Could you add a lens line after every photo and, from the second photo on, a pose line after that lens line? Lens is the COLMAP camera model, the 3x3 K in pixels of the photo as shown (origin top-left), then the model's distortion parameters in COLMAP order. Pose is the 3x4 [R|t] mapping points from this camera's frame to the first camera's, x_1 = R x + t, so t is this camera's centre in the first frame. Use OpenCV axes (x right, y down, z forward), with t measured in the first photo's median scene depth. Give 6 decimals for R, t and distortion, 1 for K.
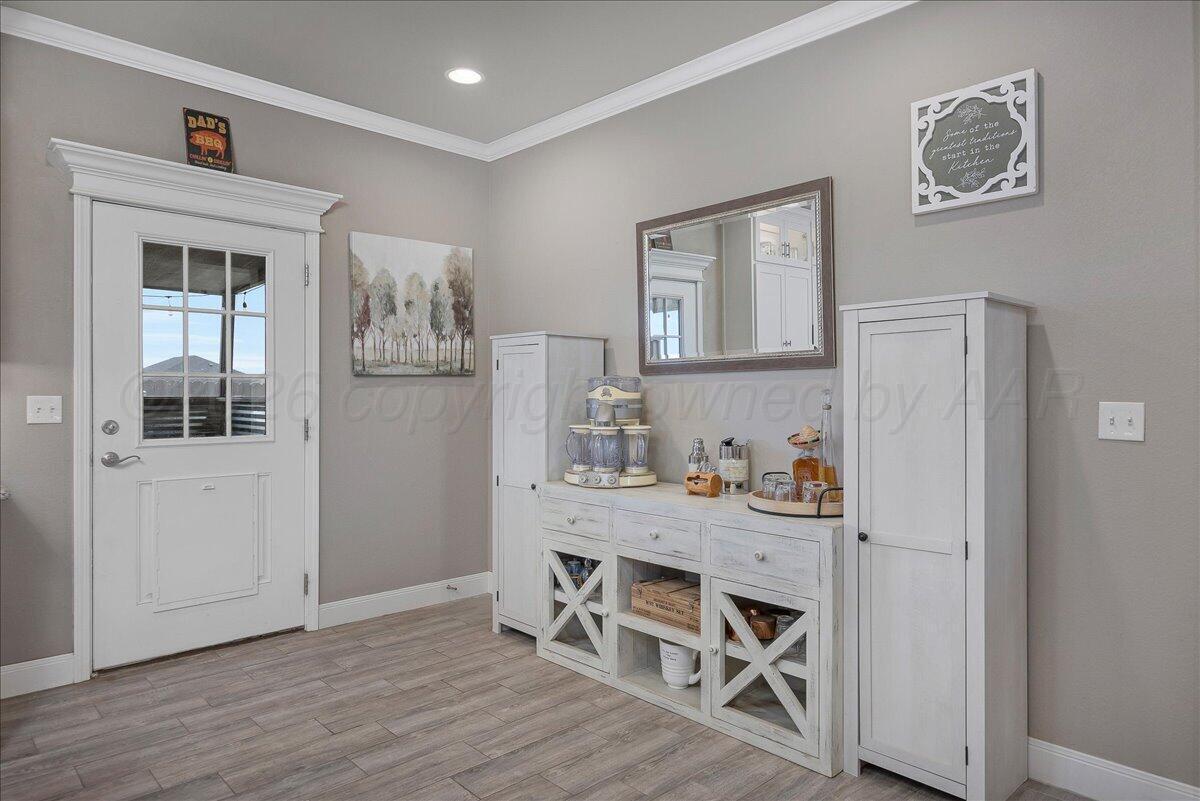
lens RADIAL K [[732.2, 0, 601.1], [0, 732.2, 399.6], [0, 0, 1]] dist [-0.012232, 0.002899]
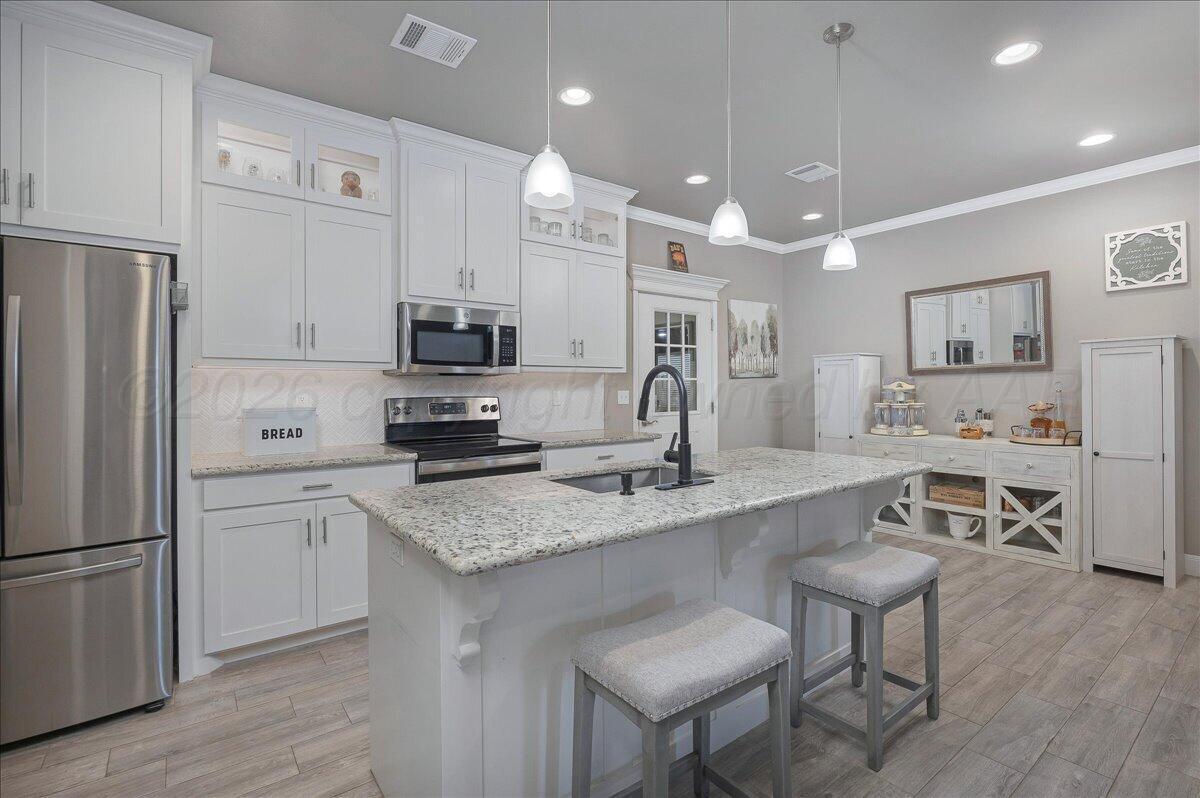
lens RADIAL K [[542.5, 0, 605.0], [0, 542.5, 394.9], [0, 0, 1]] dist [-0.011438, -0.002584]
pose [[0.992561, -0.010961, -0.121252, -0.583746], [0.011482, 0.999928, 0.003602, 0.000968], [0.121204, -0.004967, 0.992615, -0.463730]]
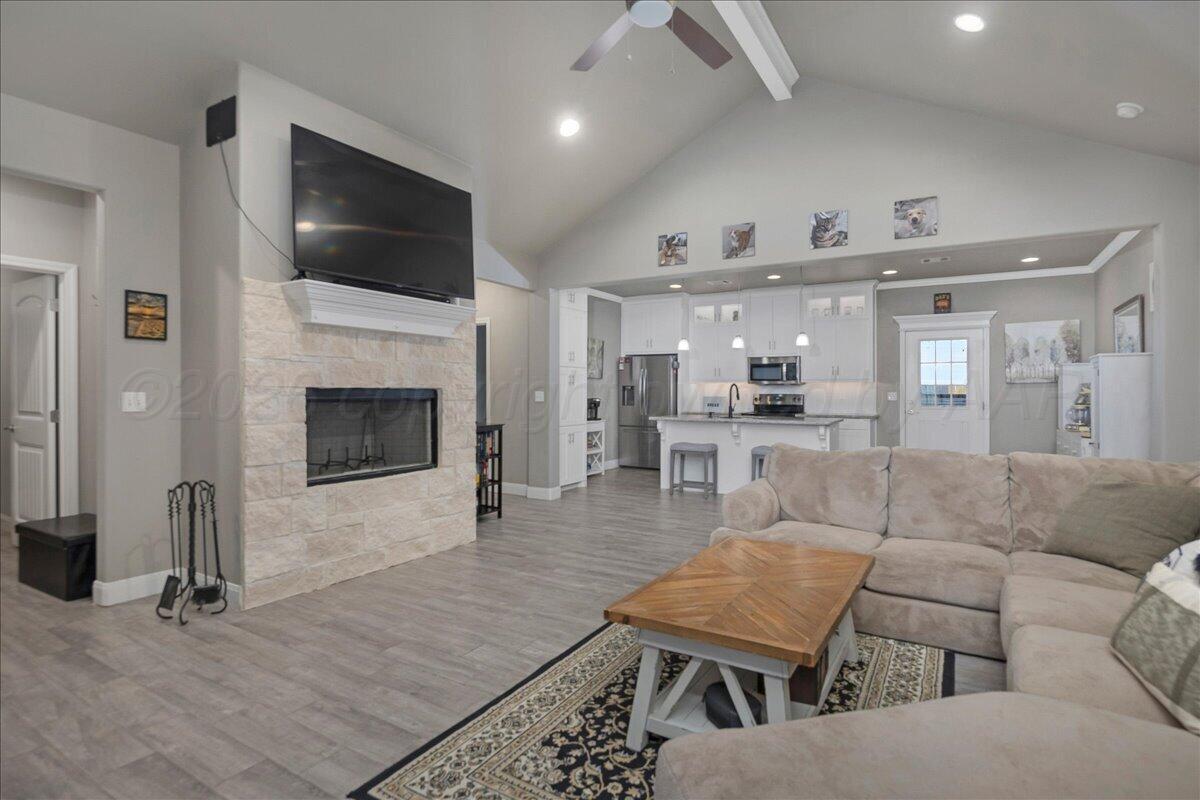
lens RADIAL K [[599.9, 0, 612.7], [0, 599.9, 393.8], [0, 0, 1]] dist [-0.015559, 0.000827]
pose [[0.272119, -0.000183, -0.962264, 1.412371], [-0.009197, 0.999954, -0.002791, 0.018926], [0.962220, 0.009610, 0.272104, -0.908672]]
